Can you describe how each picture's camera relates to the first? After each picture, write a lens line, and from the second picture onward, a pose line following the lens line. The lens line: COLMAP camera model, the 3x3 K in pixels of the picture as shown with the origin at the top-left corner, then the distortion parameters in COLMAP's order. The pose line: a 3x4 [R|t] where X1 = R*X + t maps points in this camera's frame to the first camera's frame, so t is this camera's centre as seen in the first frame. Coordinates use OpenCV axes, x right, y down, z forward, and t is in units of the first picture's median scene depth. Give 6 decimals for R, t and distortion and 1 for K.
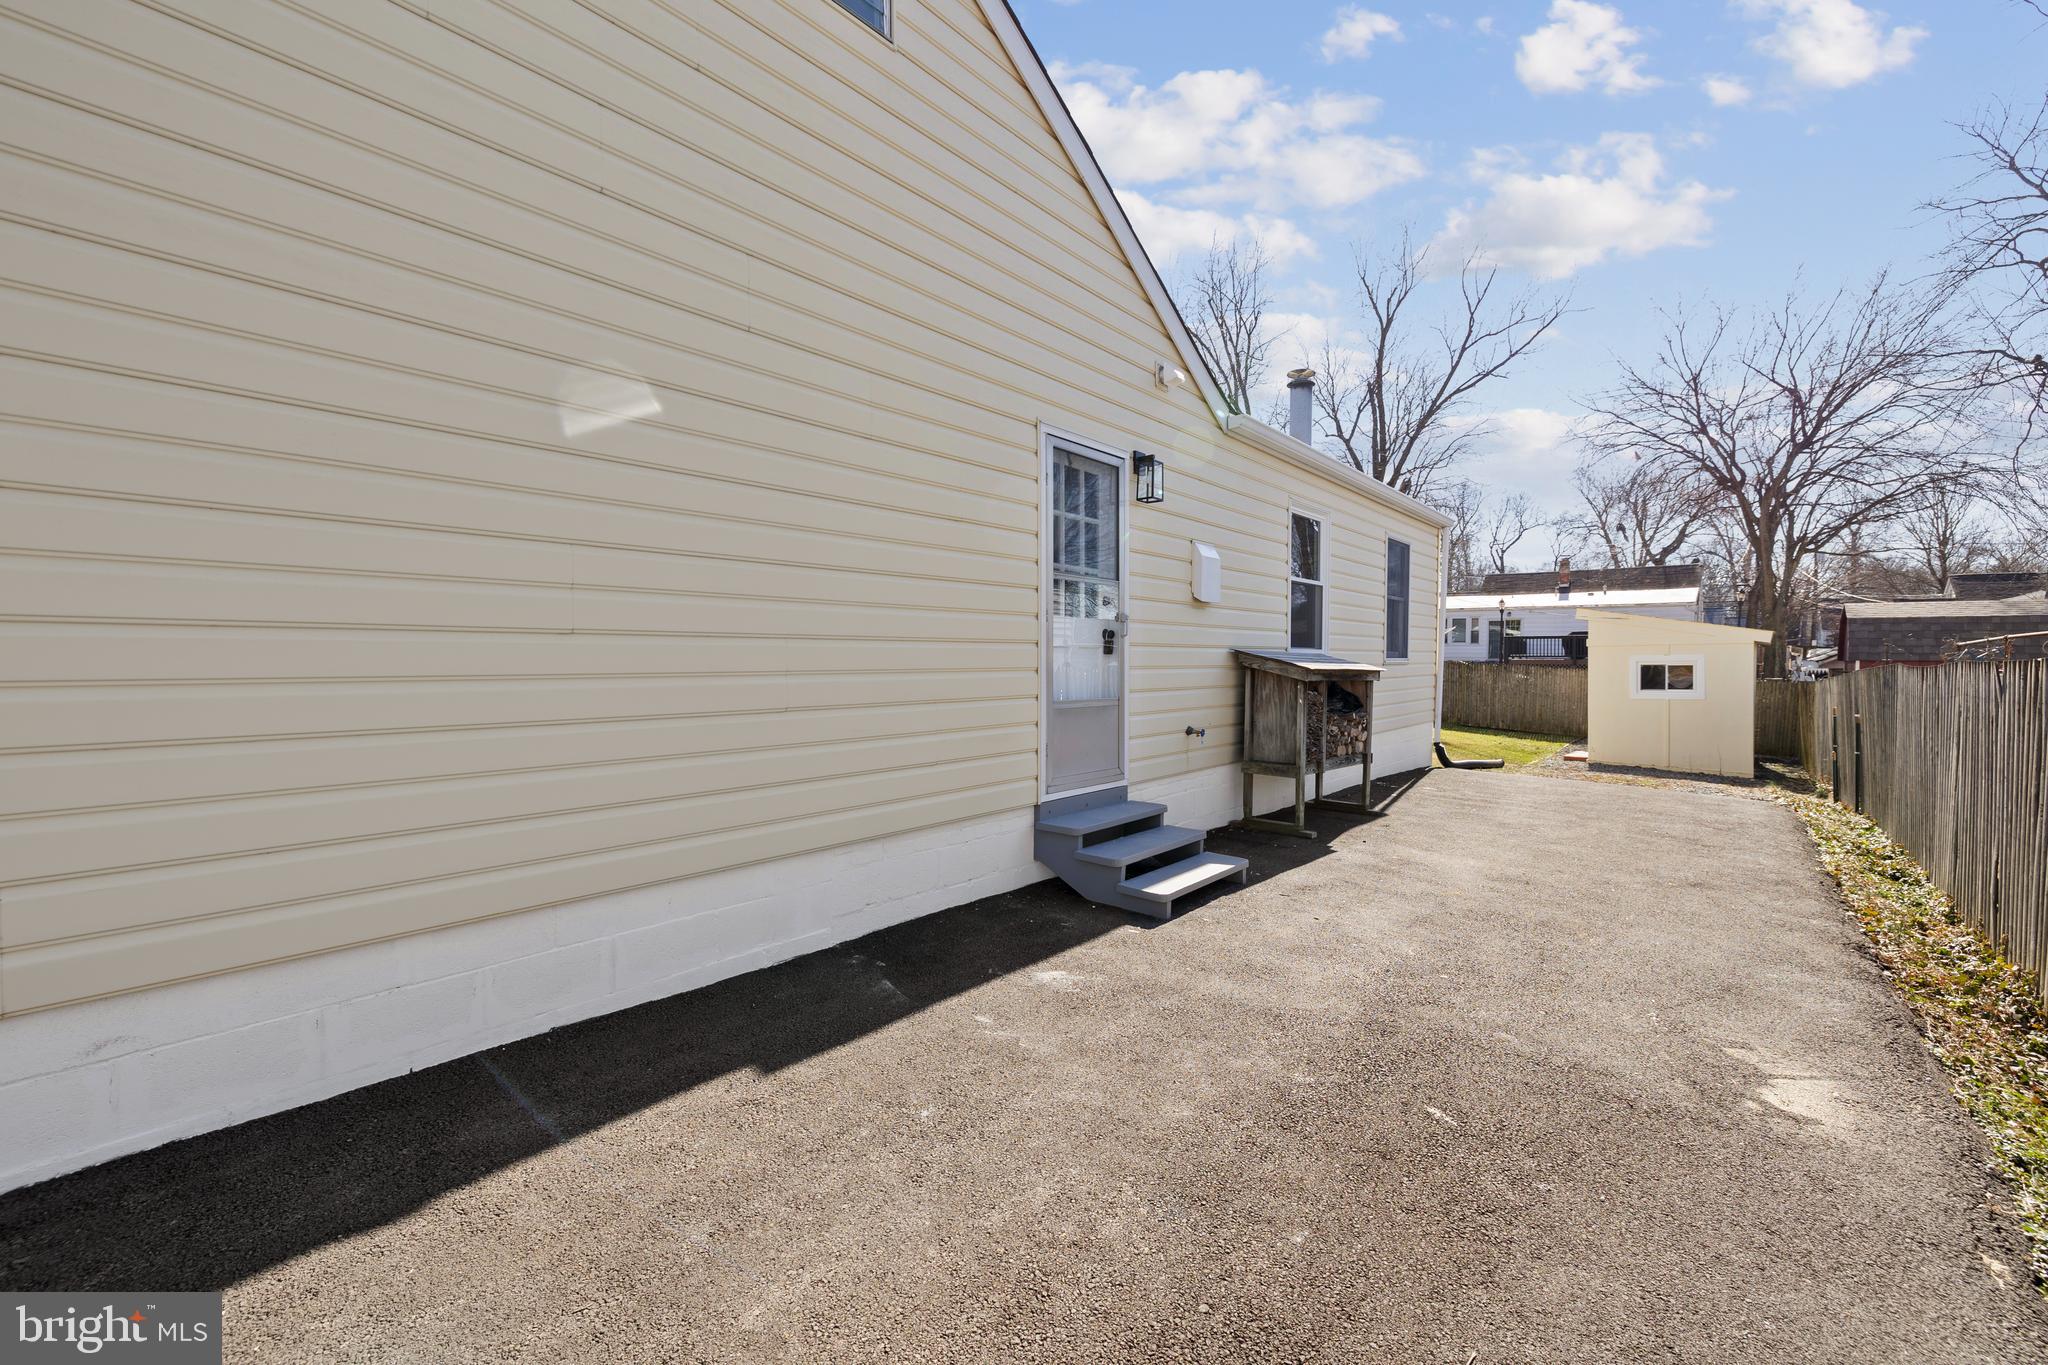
lens RADIAL K [[866.0, 0, 1017.0], [0, 866.0, 673.9], [0, 0, 1]] dist [-0.002768, 0.000408]
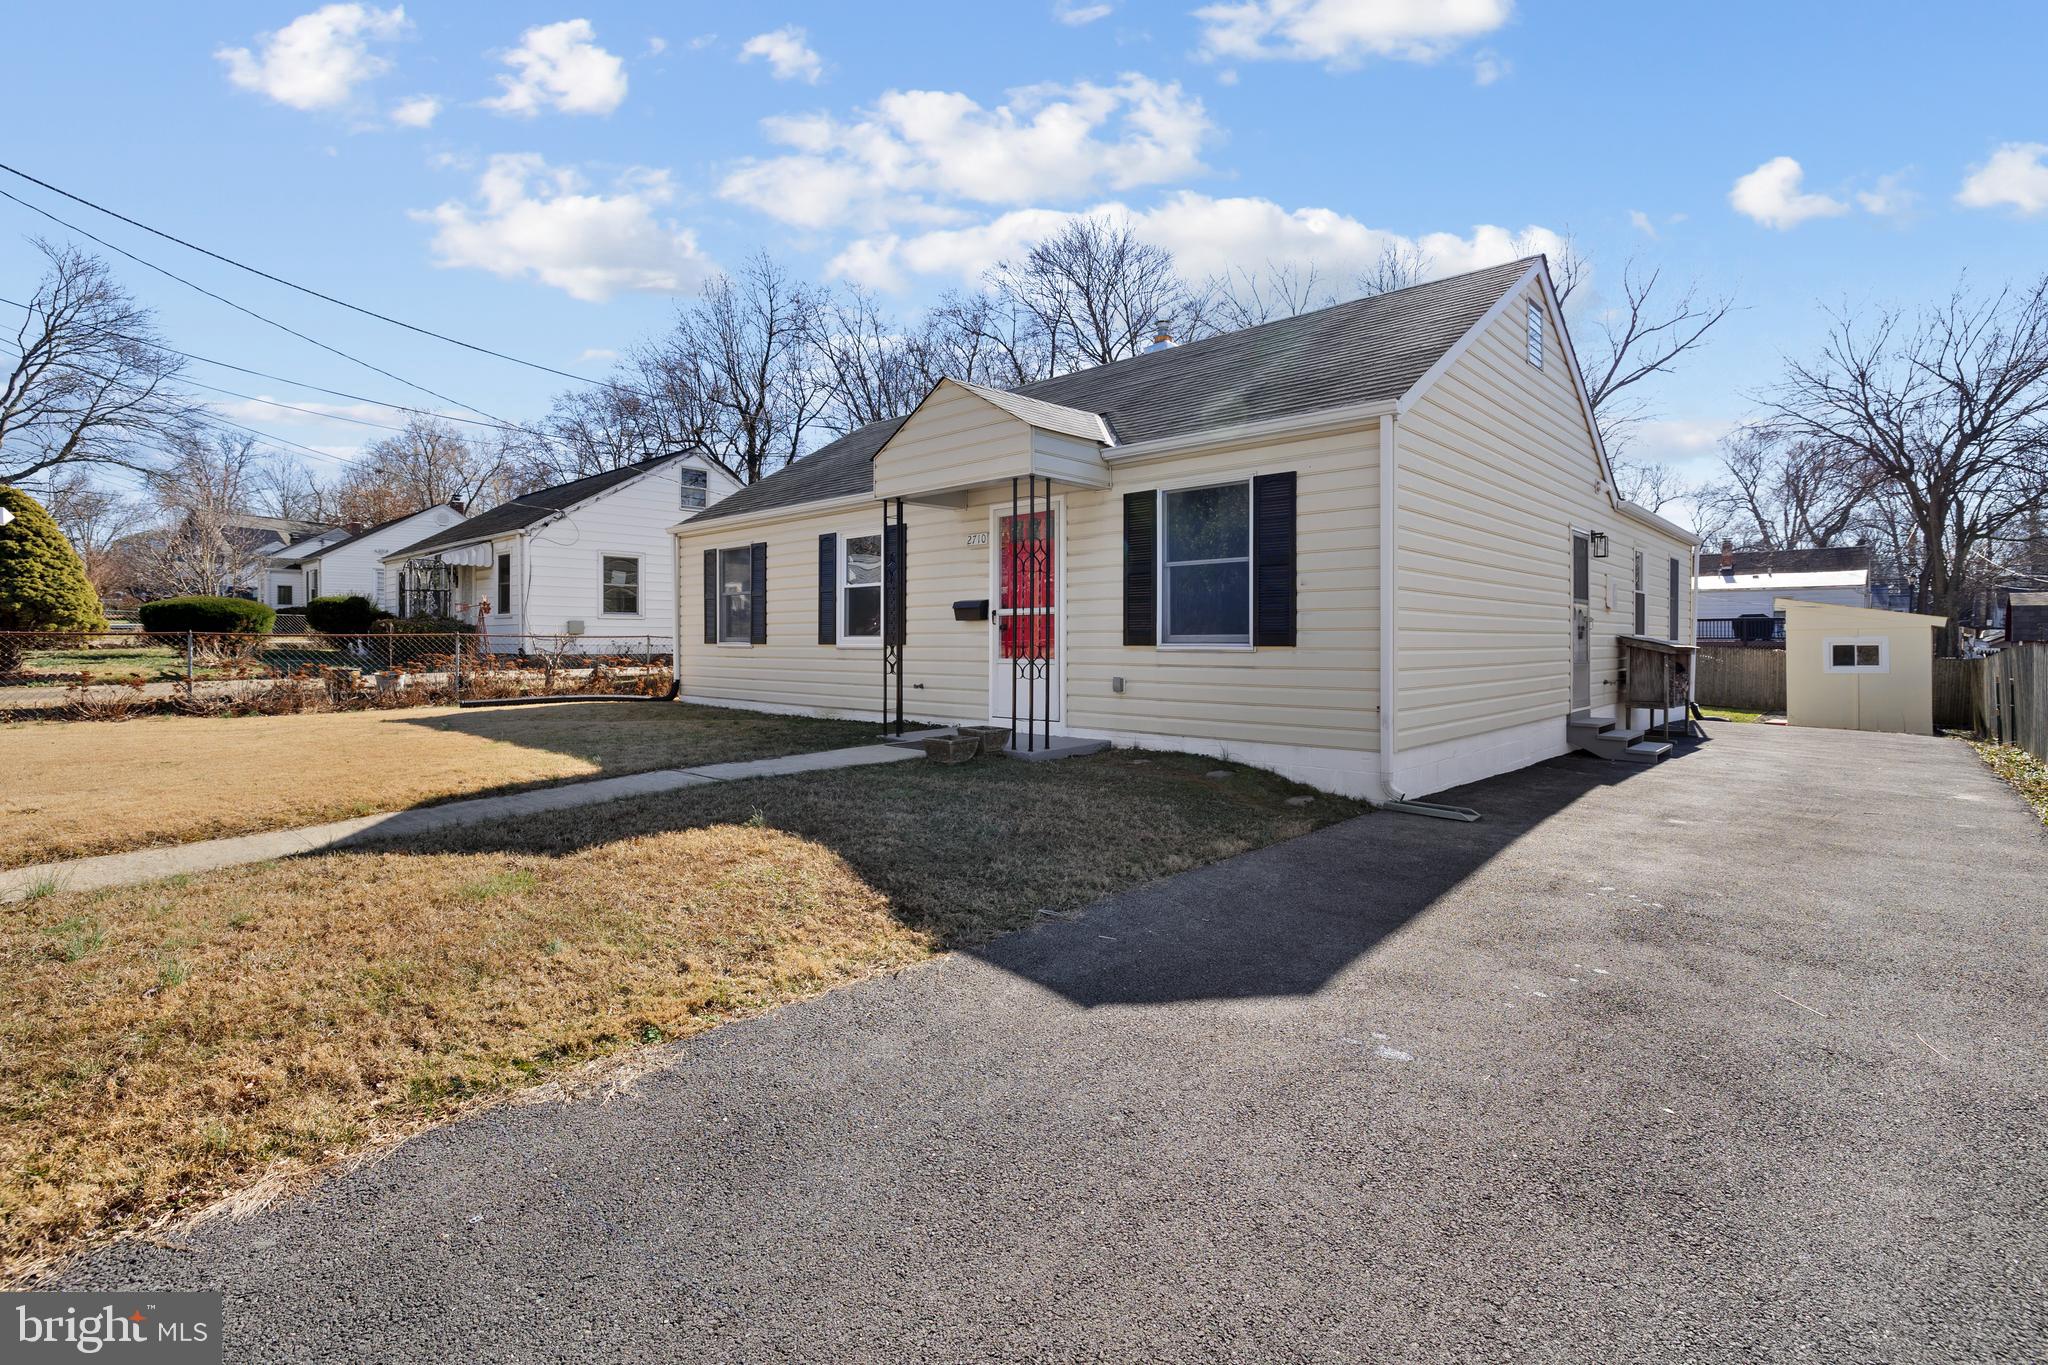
lens RADIAL K [[981.6, 0, 999.7], [0, 981.6, 637.6], [0, 0, 1]] dist [-0.001839, 0.001679]
pose [[0.998876, -0.003622, -0.047267, -0.209317], [0.002567, 0.999747, -0.022357, 0.003690], [0.047336, 0.022210, 0.998632, -0.236141]]
